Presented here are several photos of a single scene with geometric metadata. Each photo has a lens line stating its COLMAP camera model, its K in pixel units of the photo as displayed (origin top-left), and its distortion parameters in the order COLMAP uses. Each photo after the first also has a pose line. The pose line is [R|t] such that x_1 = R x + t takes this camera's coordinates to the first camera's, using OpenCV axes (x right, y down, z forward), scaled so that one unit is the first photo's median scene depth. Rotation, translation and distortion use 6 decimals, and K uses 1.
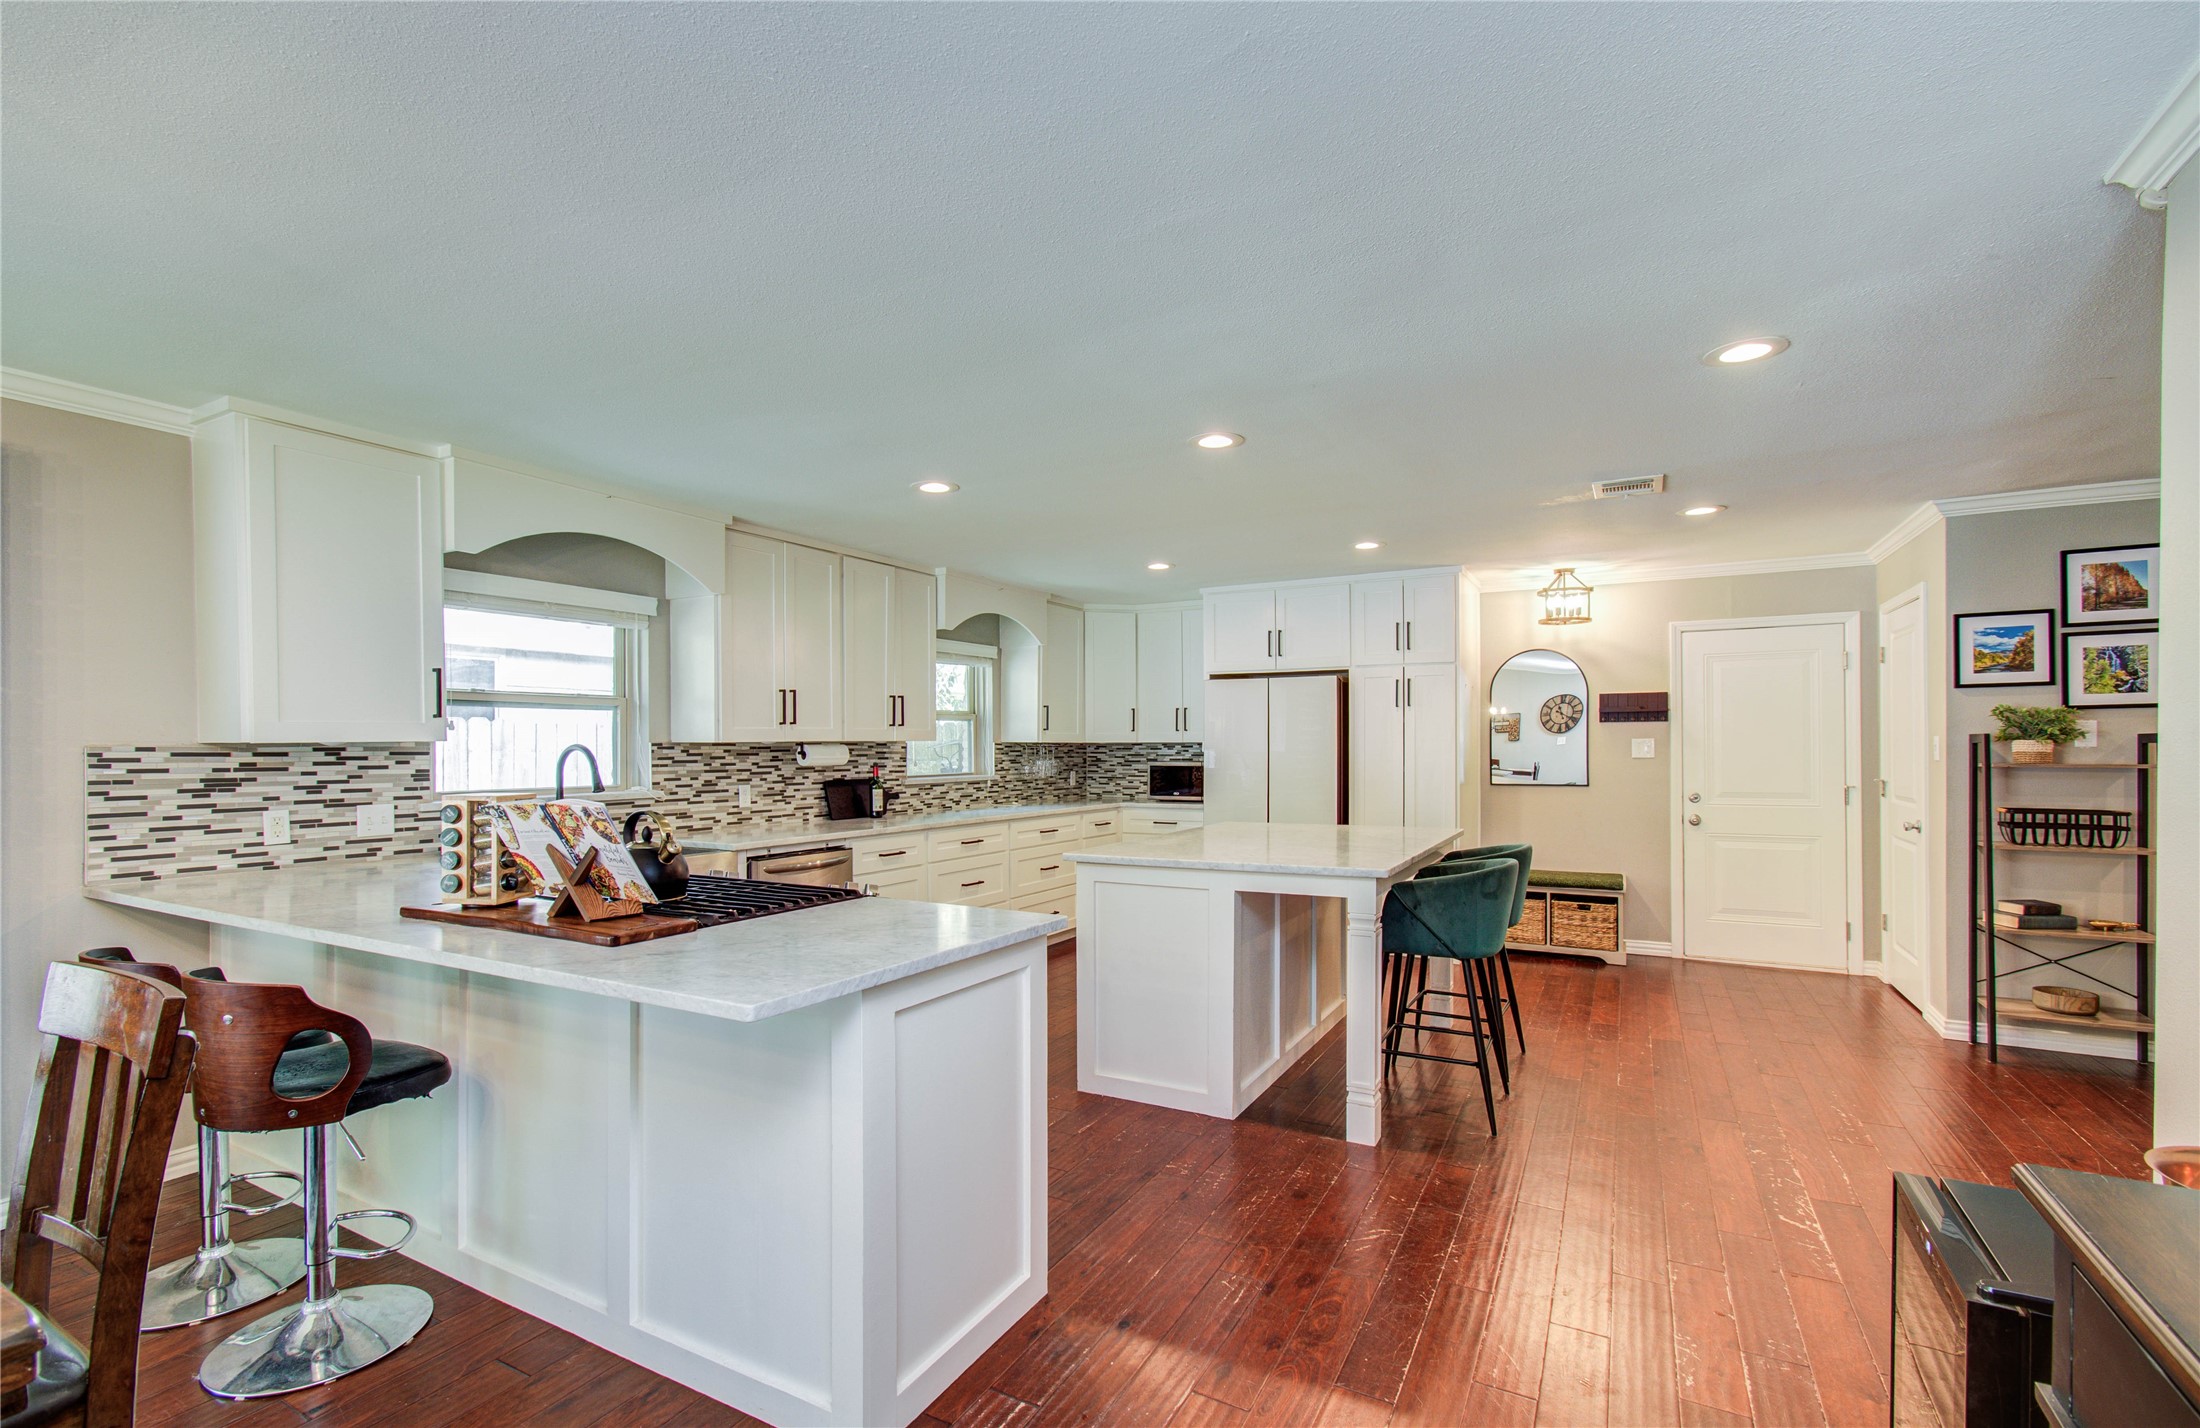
lens RADIAL K [[956.0, 0, 1111.9], [0, 956.0, 781.2], [0, 0, 1]] dist [-0.004451, 0.006103]
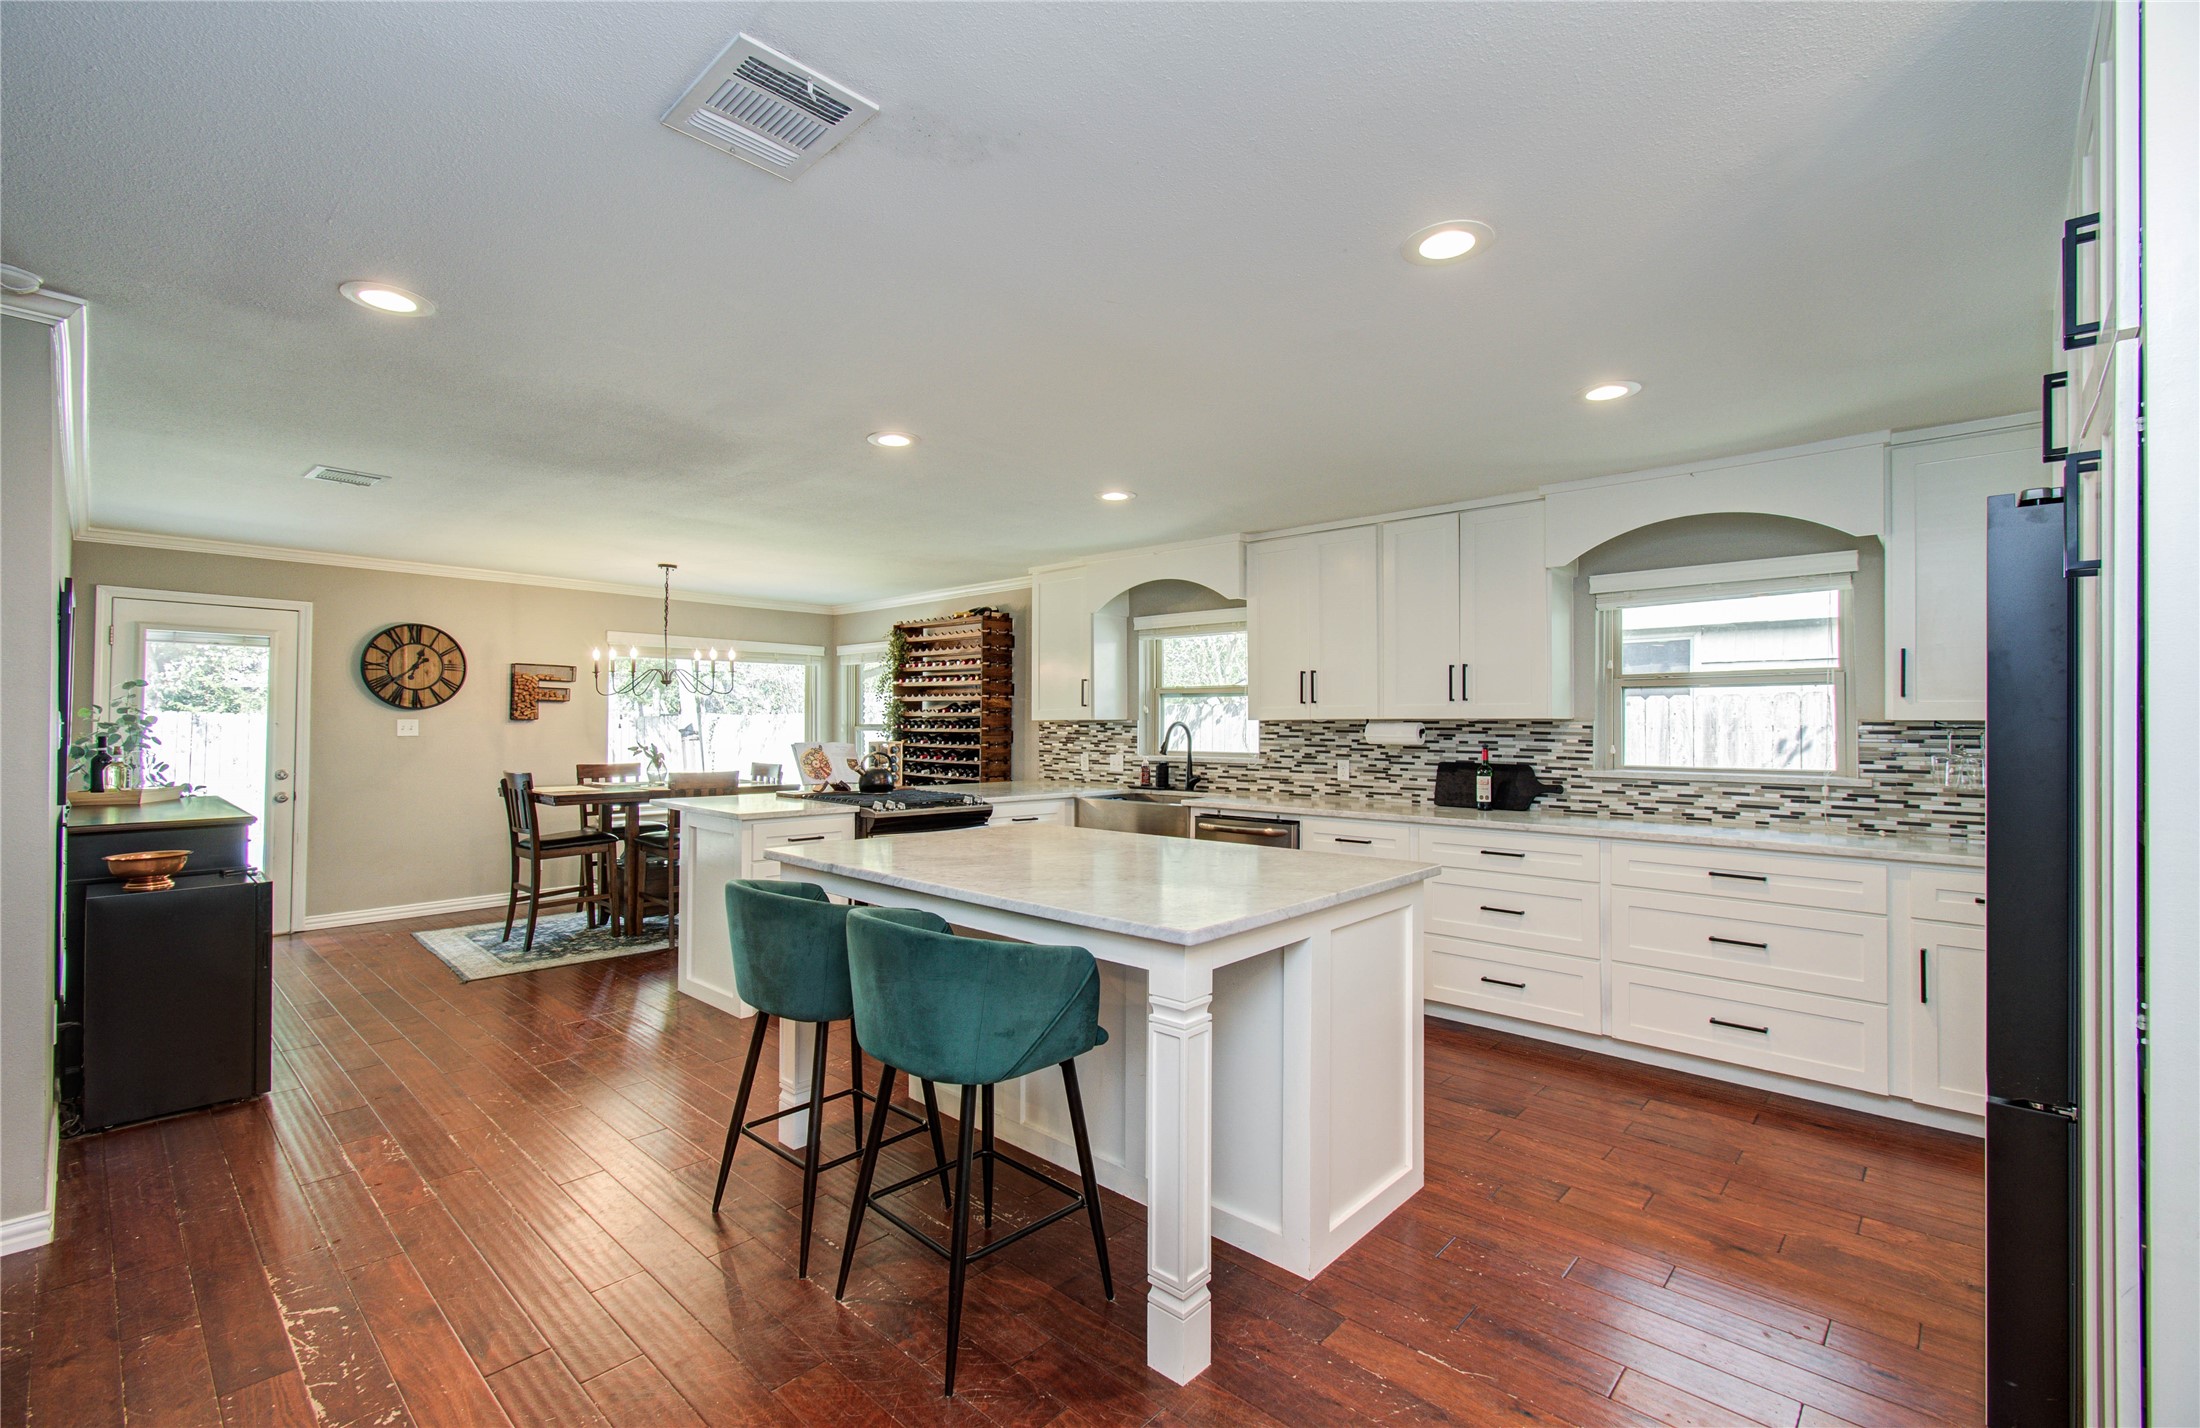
lens RADIAL K [[956.0, 0, 1103.6], [0, 956.0, 710.4], [0, 0, 1]] dist [-0.004451, 0.006103]
pose [[-0.261359, -0.013955, -0.965141, 0.661644], [-0.040072, 0.999190, -0.003596, -0.033514], [0.964410, 0.037735, -0.261706, 0.929561]]
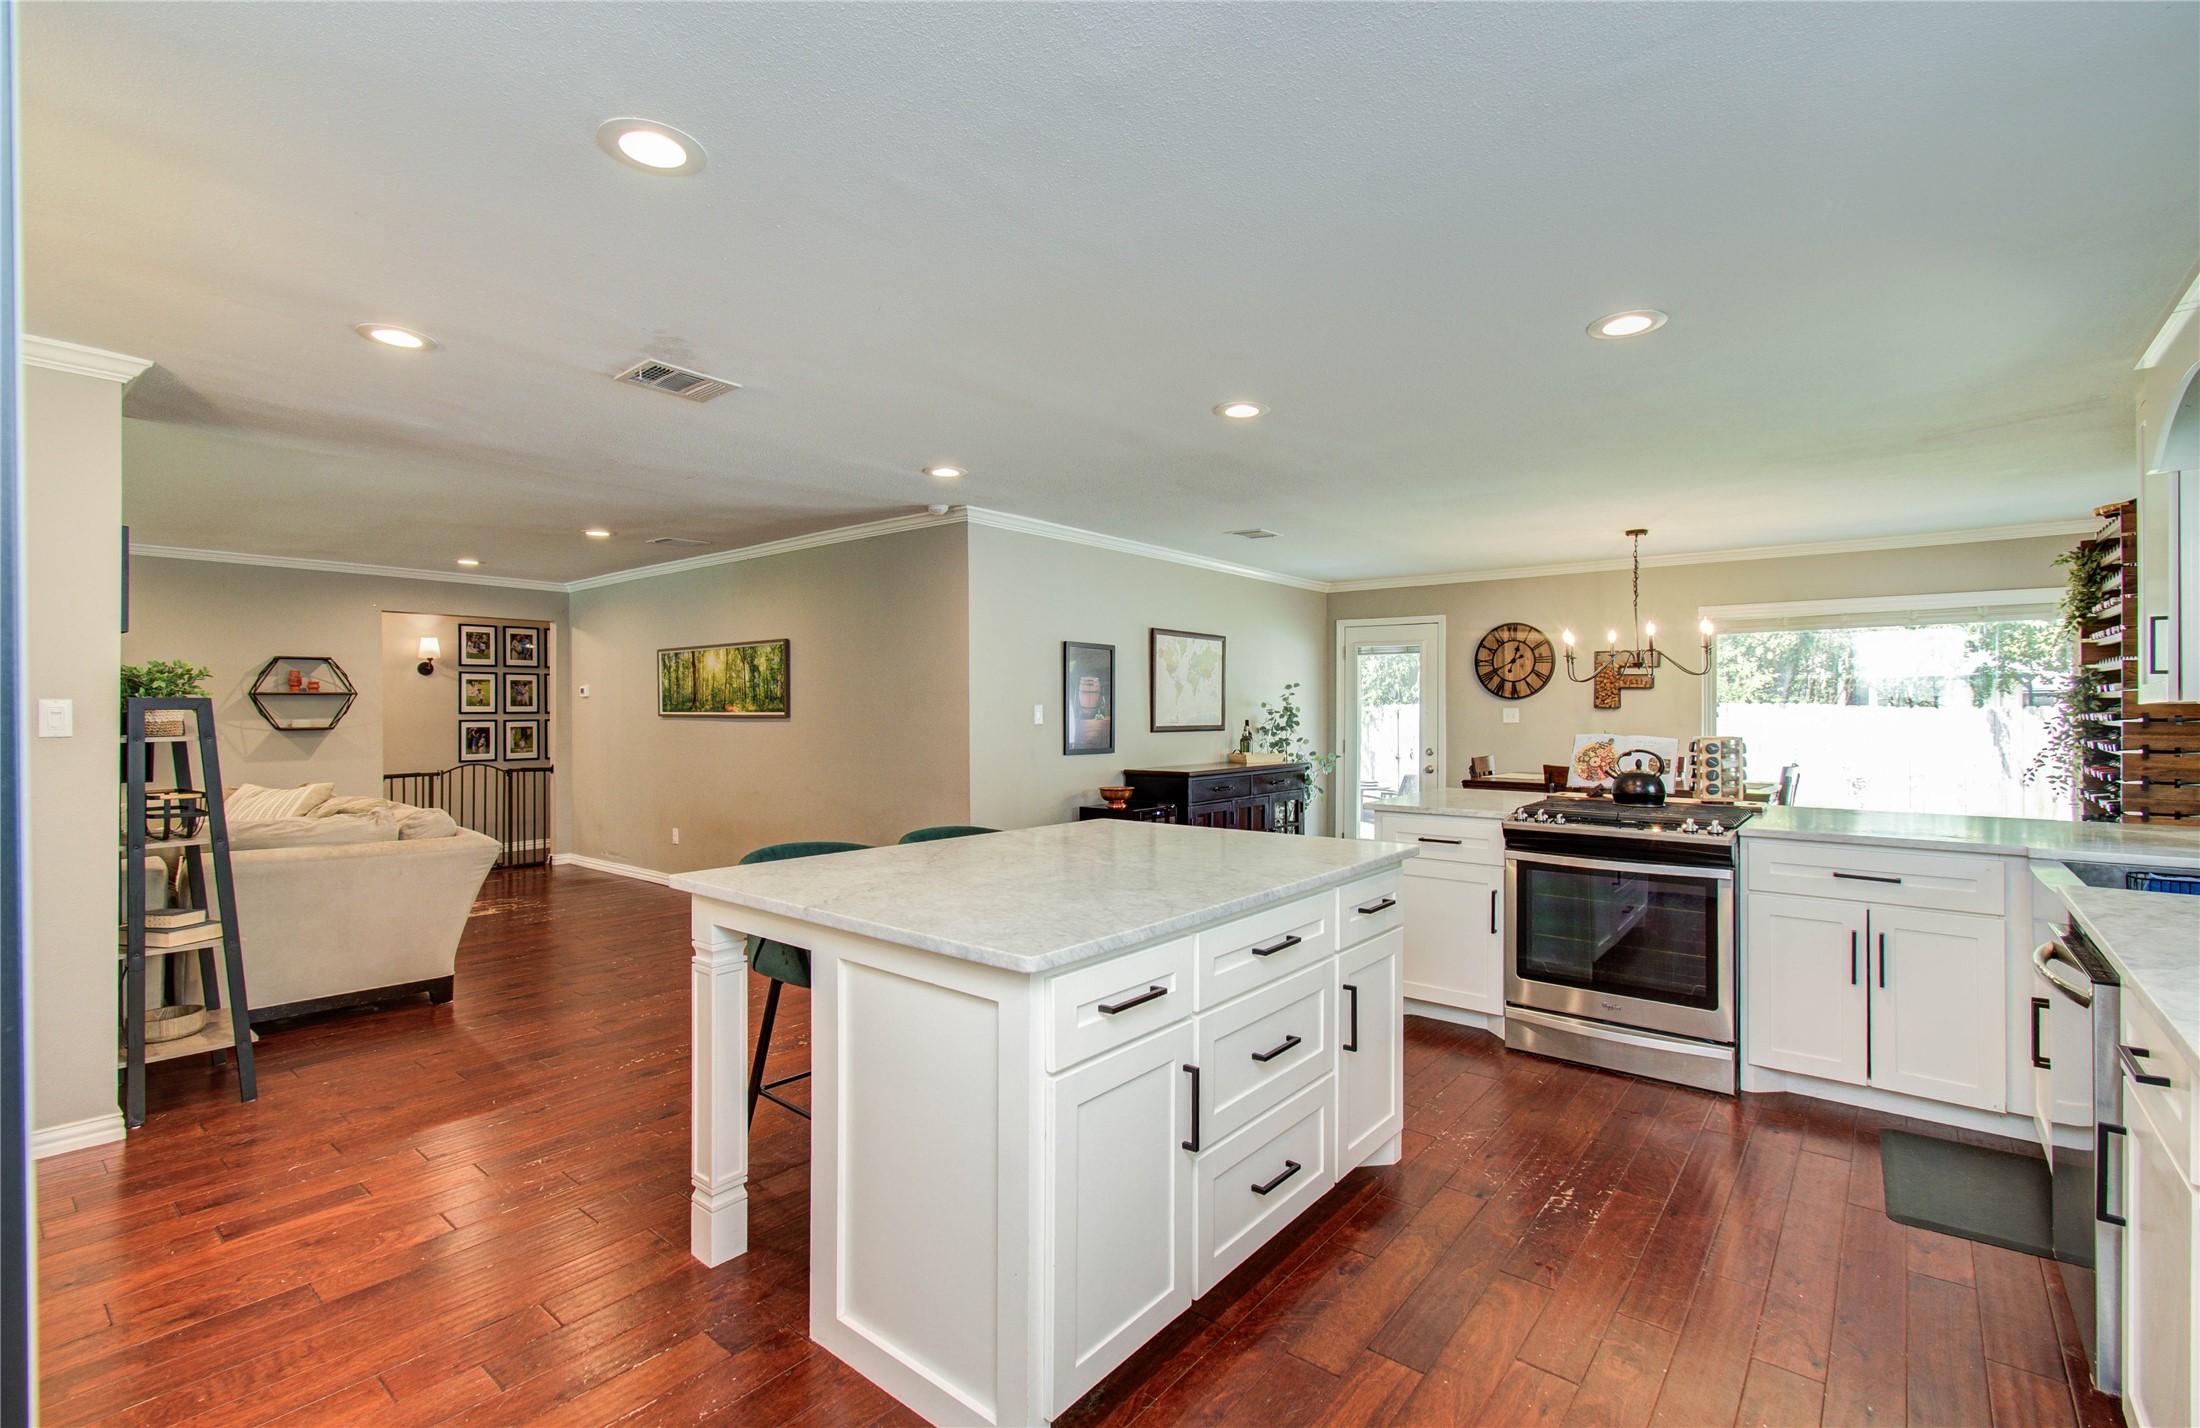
lens RADIAL K [[956.0, 0, 1114.1], [0, 956.0, 698.3], [0, 0, 1]] dist [-0.004451, 0.006103]
pose [[-0.980217, 0.006431, 0.197822, 0.025277], [0.010882, 0.999711, 0.021419, -0.040709], [-0.197627, 0.023148, -0.980004, 1.223841]]
